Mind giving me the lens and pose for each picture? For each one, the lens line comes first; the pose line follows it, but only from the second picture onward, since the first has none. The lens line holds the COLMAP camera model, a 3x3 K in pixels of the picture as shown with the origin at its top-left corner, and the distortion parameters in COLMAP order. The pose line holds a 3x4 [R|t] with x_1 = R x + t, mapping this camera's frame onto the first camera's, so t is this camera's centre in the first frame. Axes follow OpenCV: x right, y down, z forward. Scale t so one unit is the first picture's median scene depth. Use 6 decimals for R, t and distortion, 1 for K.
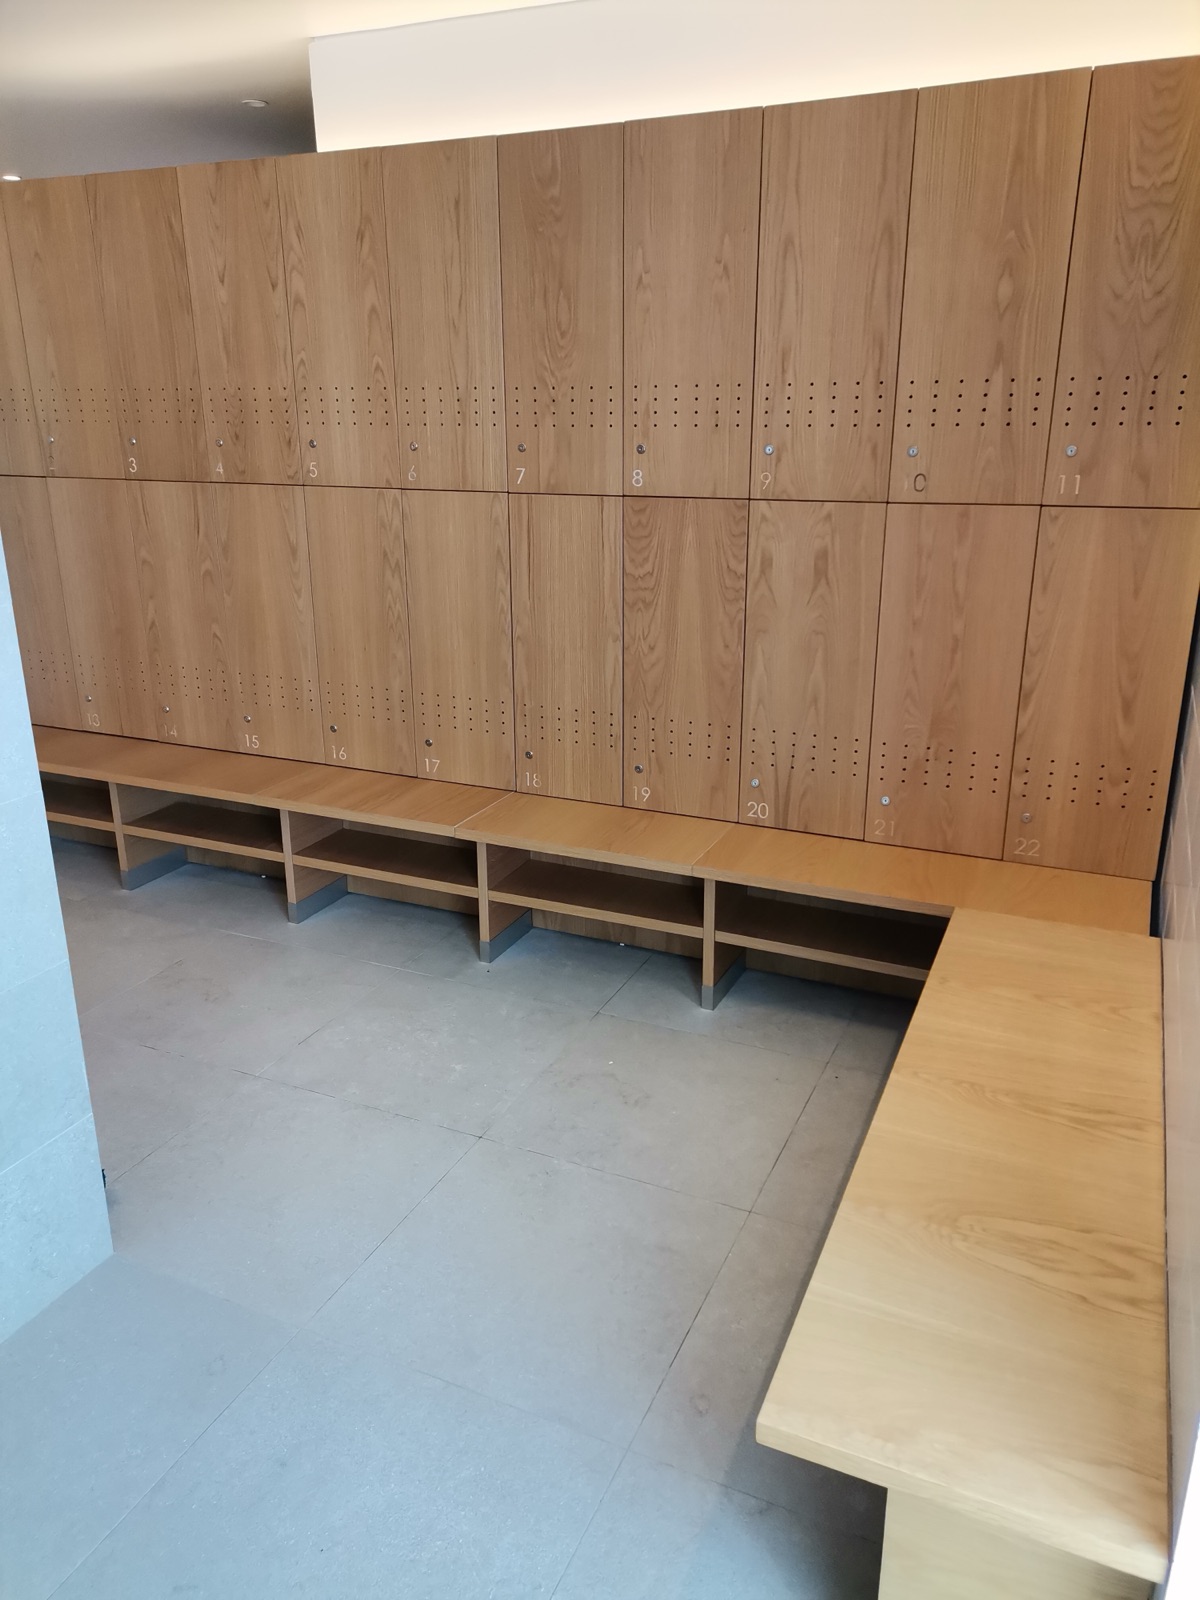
lens RADIAL K [[1204.9, 0, 600.0], [0, 1204.9, 800.0], [0, 0, 1]] dist [0.038165, -0.008521]
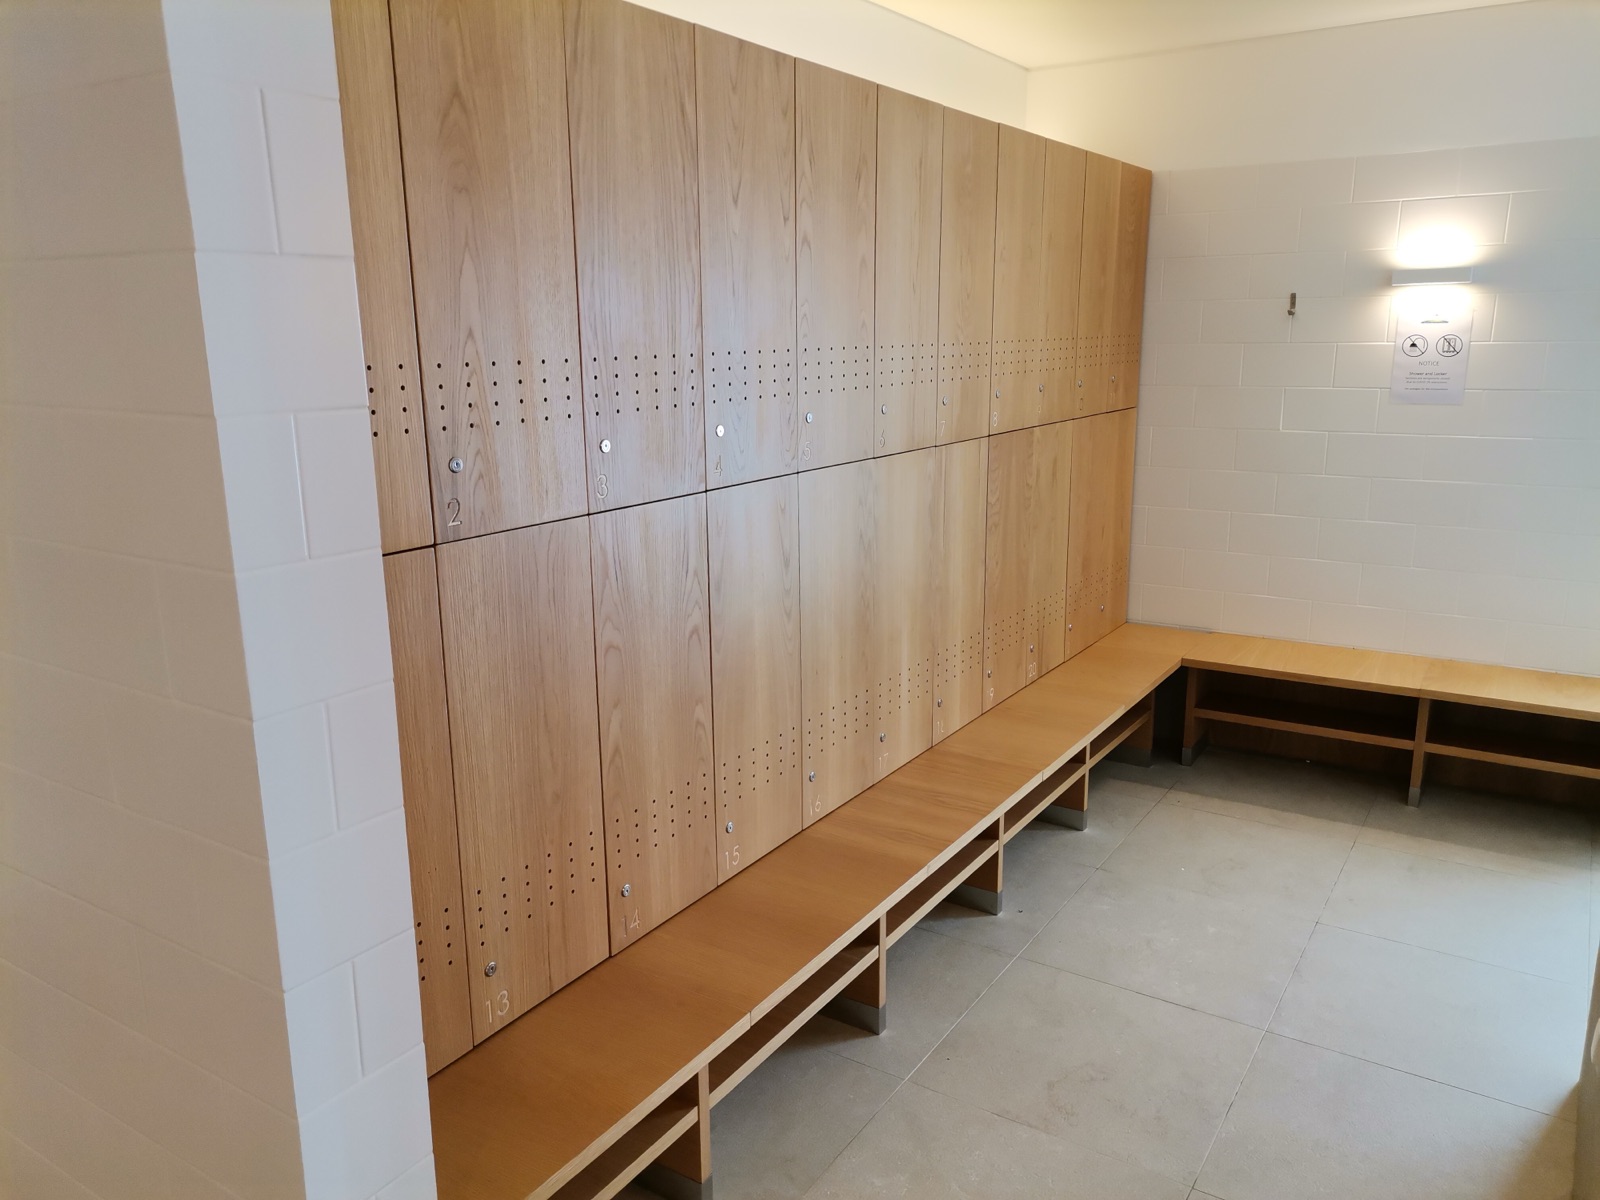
lens RADIAL K [[1204.9, 0, 800.0], [0, 1204.9, 600.0], [0, 0, 1]] dist [0.038165, -0.008521]
pose [[0.138459, -0.217721, 0.966140, -1.064937], [0.317877, 0.933690, 0.164853, -0.332453], [-0.937968, 0.284288, 0.198486, 0.935834]]
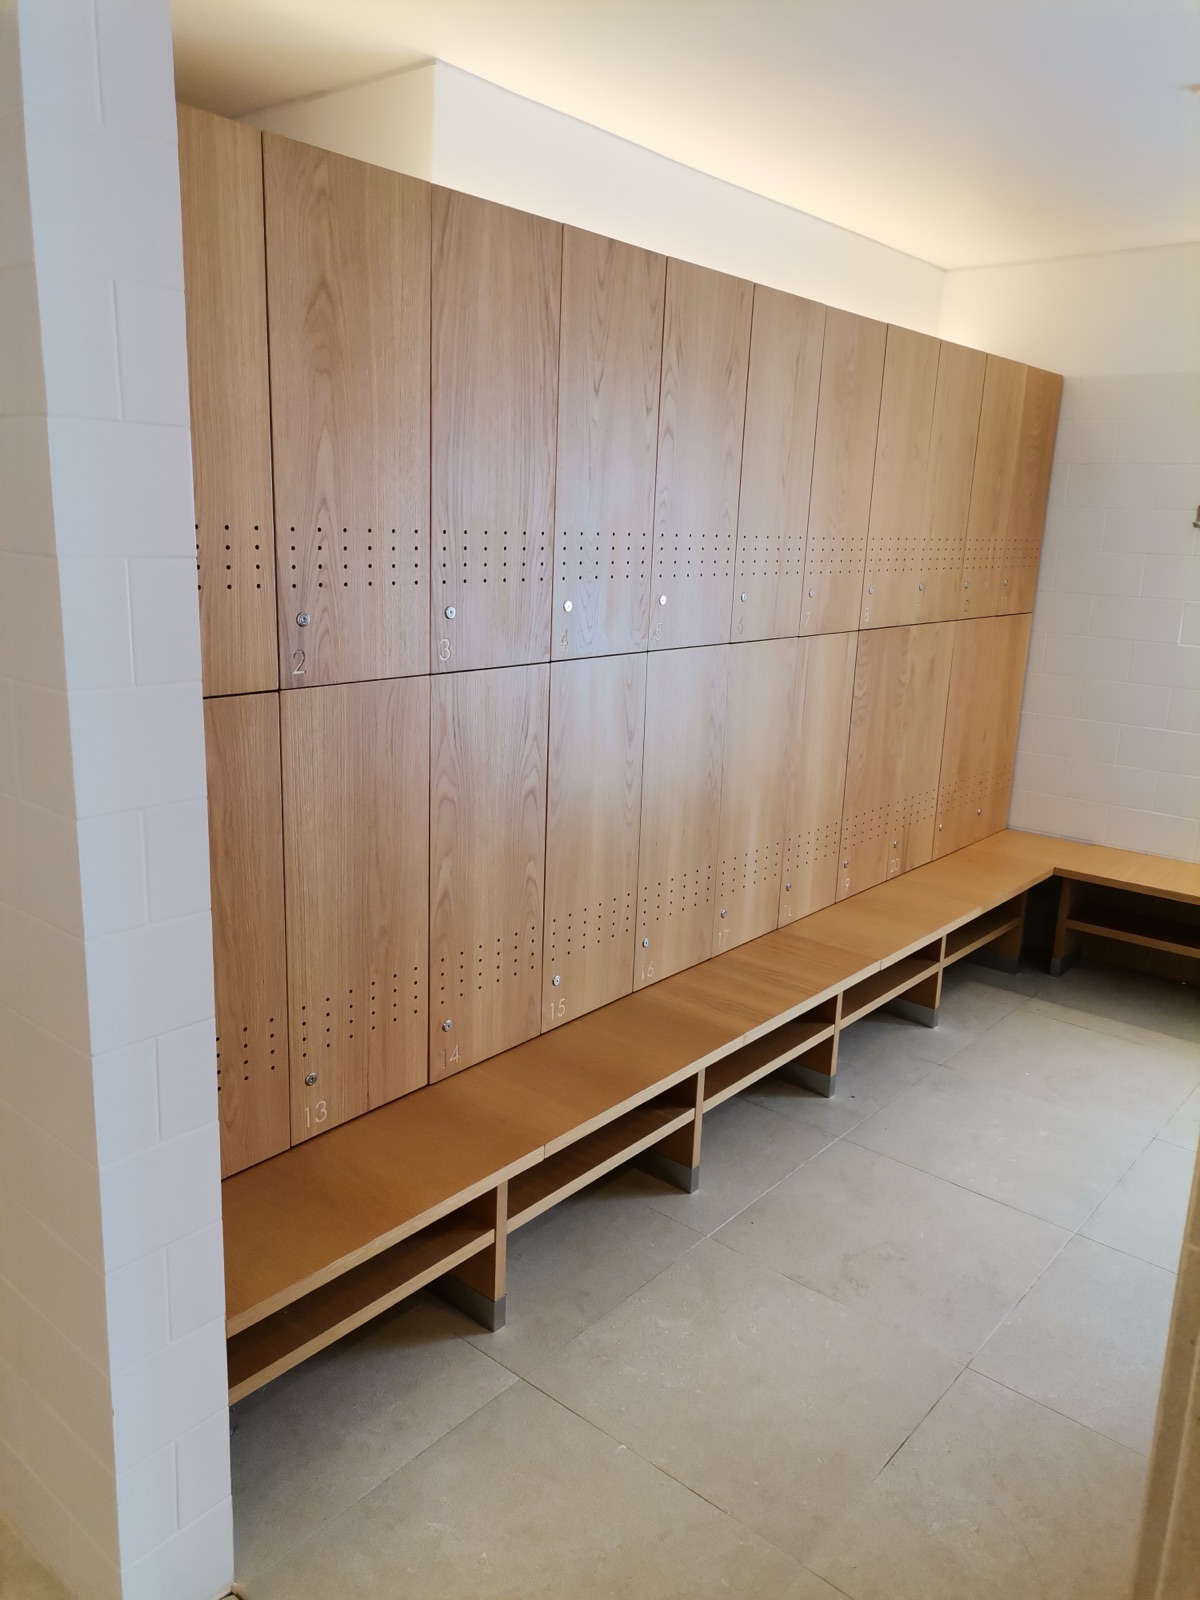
lens RADIAL K [[1204.9, 0, 600.0], [0, 1204.9, 800.0], [0, 0, 1]] dist [0.038165, -0.008521]
pose [[0.260967, -0.210237, 0.942177, -1.097399], [0.265193, 0.954060, 0.139434, -0.306919], [-0.928207, 0.213471, 0.304731, 0.867549]]
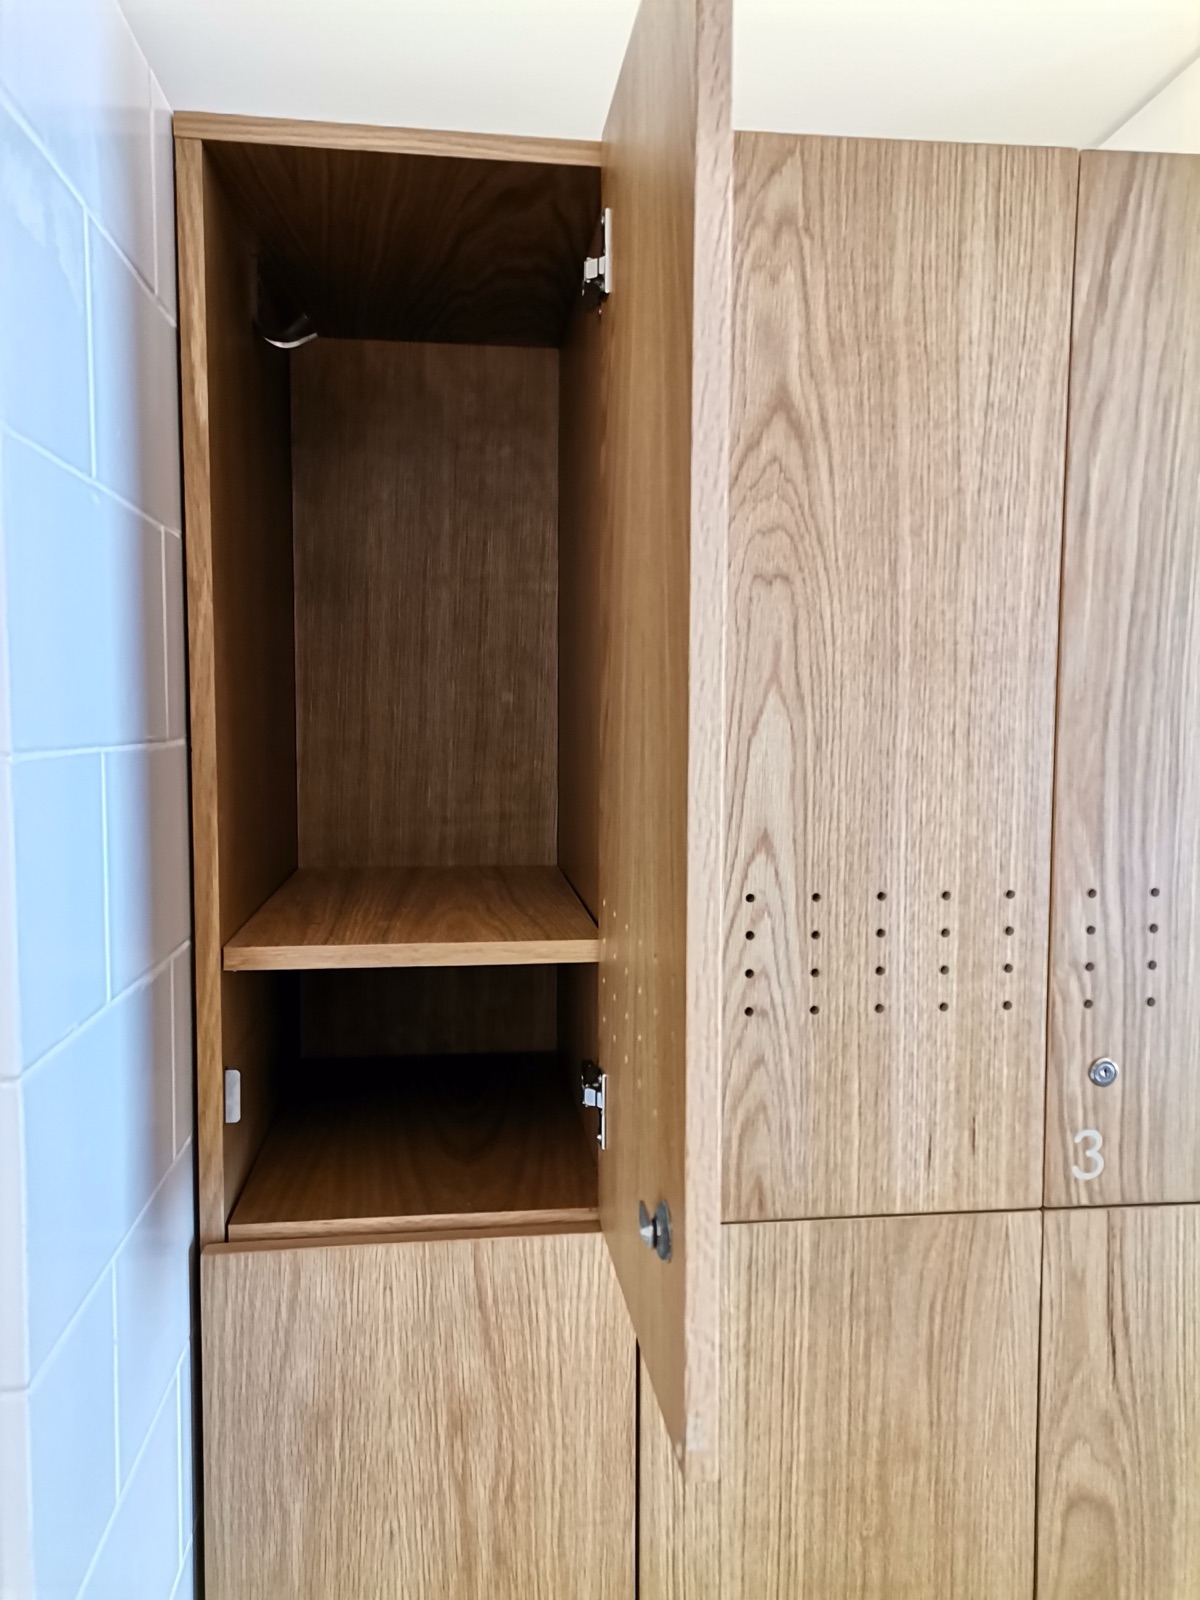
lens RADIAL K [[1073.2, 0, 600.0], [0, 1073.2, 800.0], [0, 0, 1]] dist [0.034511, -0.007233]
pose [[0.858503, -0.027740, 0.512058, -0.685595], [0.154346, 0.966211, -0.206430, -0.365637], [-0.489030, 0.256255, 0.833777, 0.954602]]
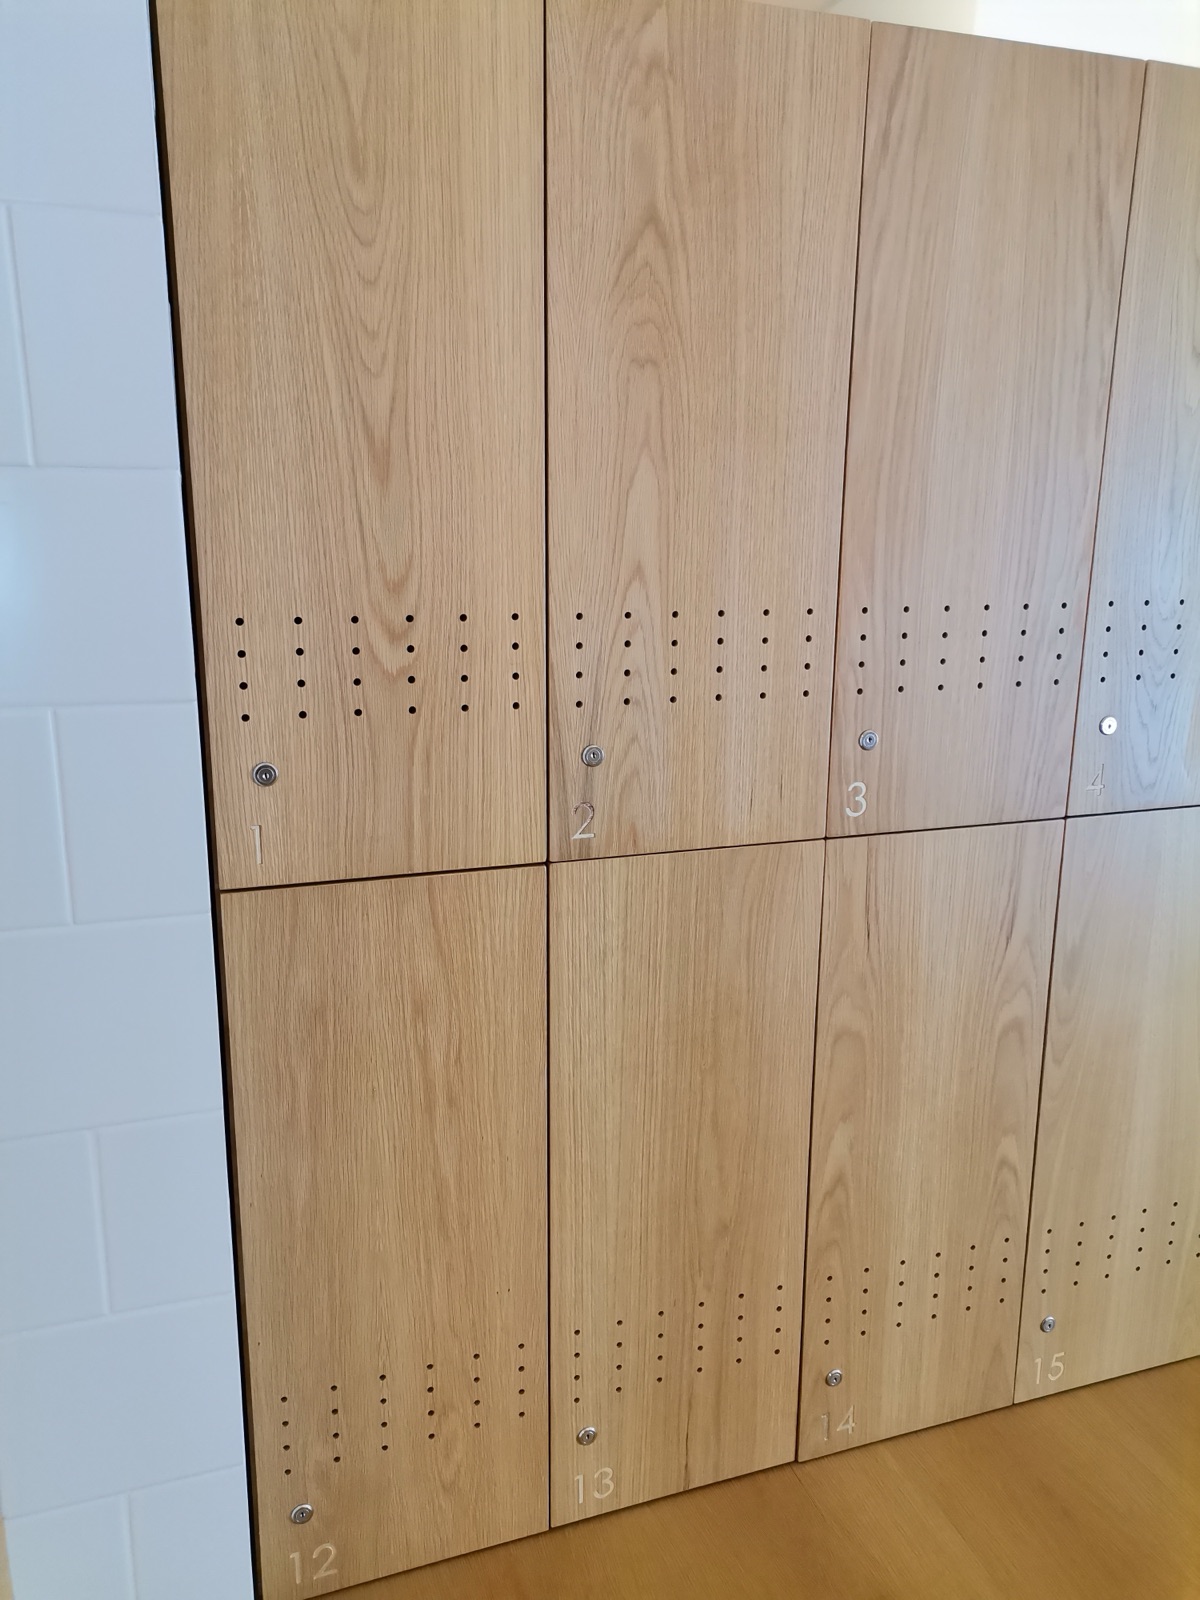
lens RADIAL K [[1204.9, 0, 600.0], [0, 1204.9, 800.0], [0, 0, 1]] dist [0.038165, -0.008521]
pose [[0.723150, -0.144818, 0.675338, -0.798642], [0.205754, 0.978548, -0.010483, -0.330424], [-0.659333, 0.146534, 0.737433, 0.888809]]
